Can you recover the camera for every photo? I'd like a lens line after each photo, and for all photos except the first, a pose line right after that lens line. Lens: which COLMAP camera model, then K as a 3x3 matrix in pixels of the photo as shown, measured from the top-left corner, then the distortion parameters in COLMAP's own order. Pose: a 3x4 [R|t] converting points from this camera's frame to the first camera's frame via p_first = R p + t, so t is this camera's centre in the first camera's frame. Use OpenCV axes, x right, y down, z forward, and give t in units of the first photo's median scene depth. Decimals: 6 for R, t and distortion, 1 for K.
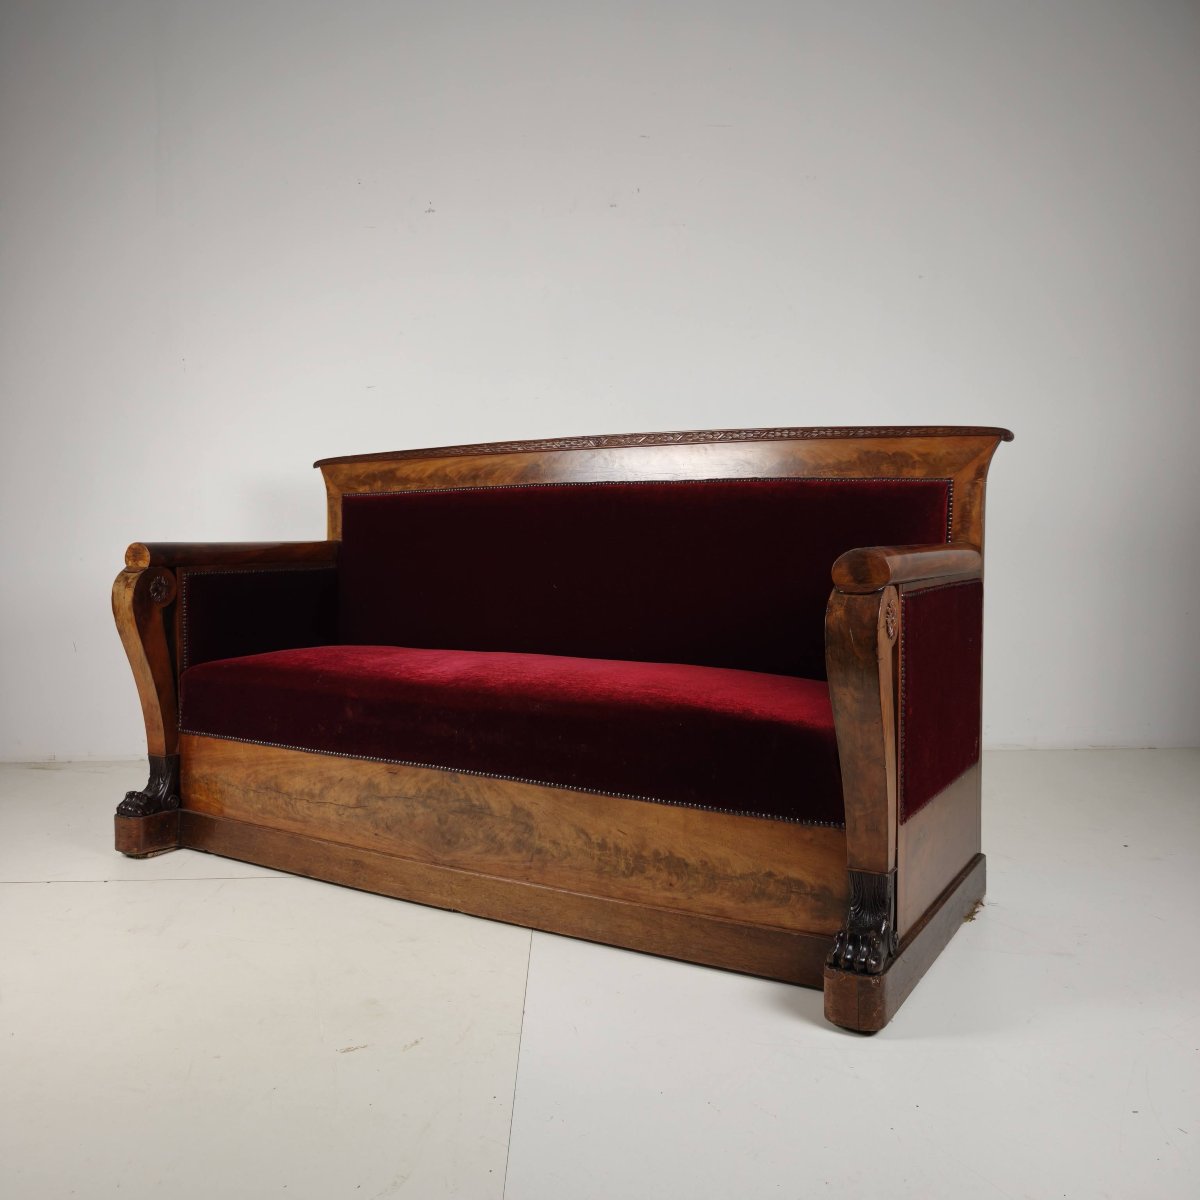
lens RADIAL K [[1097.7, 0, 600.0], [0, 1097.7, 600.0], [0, 0, 1]] dist [0.006810, -0.006248]
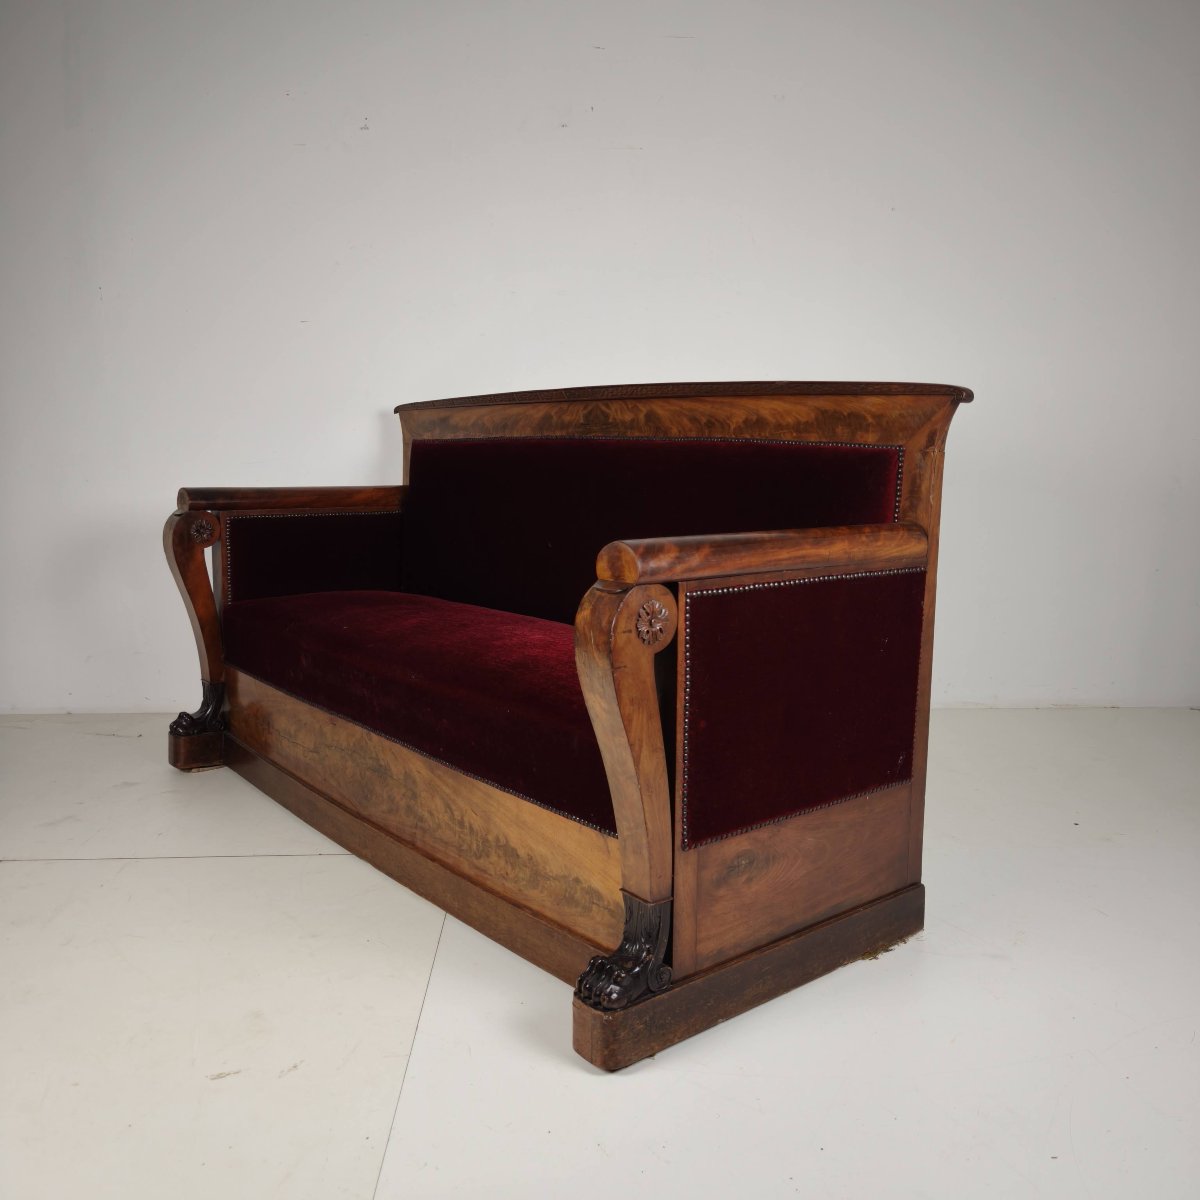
lens RADIAL K [[1097.7, 0, 600.0], [0, 1097.7, 600.0], [0, 0, 1]] dist [0.006810, -0.006248]
pose [[0.941578, 0.062851, -0.330878, 0.387499], [-0.038218, 0.996026, 0.080441, -0.051639], [0.334619, -0.063096, 0.940239, 0.123140]]
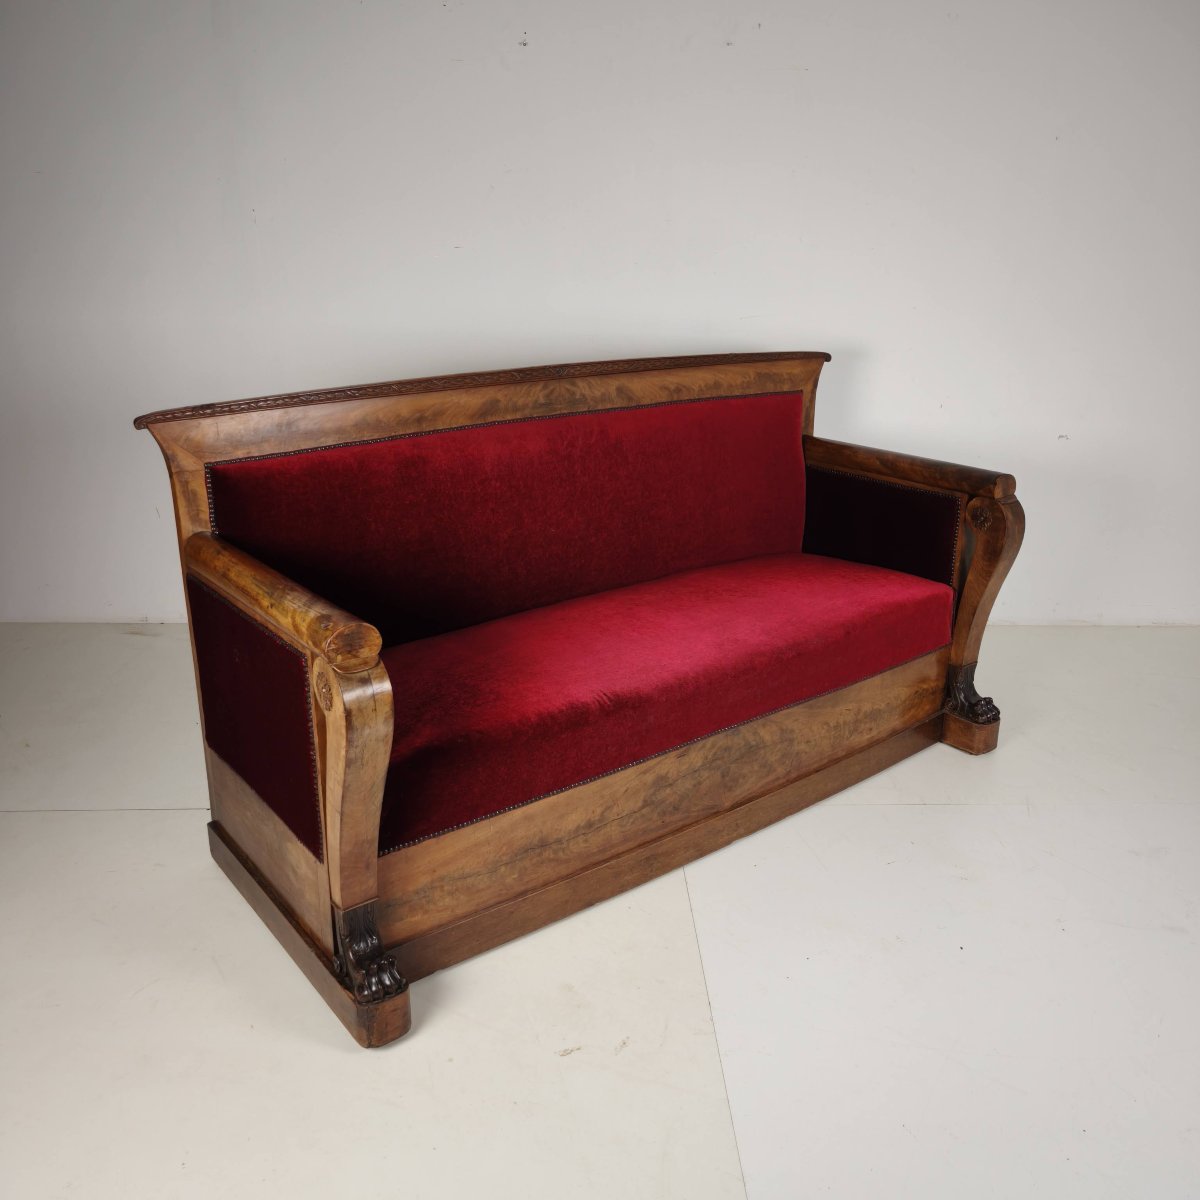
lens RADIAL K [[1097.7, 0, 600.0], [0, 1097.7, 600.0], [0, 0, 1]] dist [0.006810, -0.006248]
pose [[0.343639, -0.301682, 0.889326, -1.084083], [0.047966, 0.951398, 0.304204, -0.293375], [-0.937876, -0.061879, 0.341408, 0.749330]]
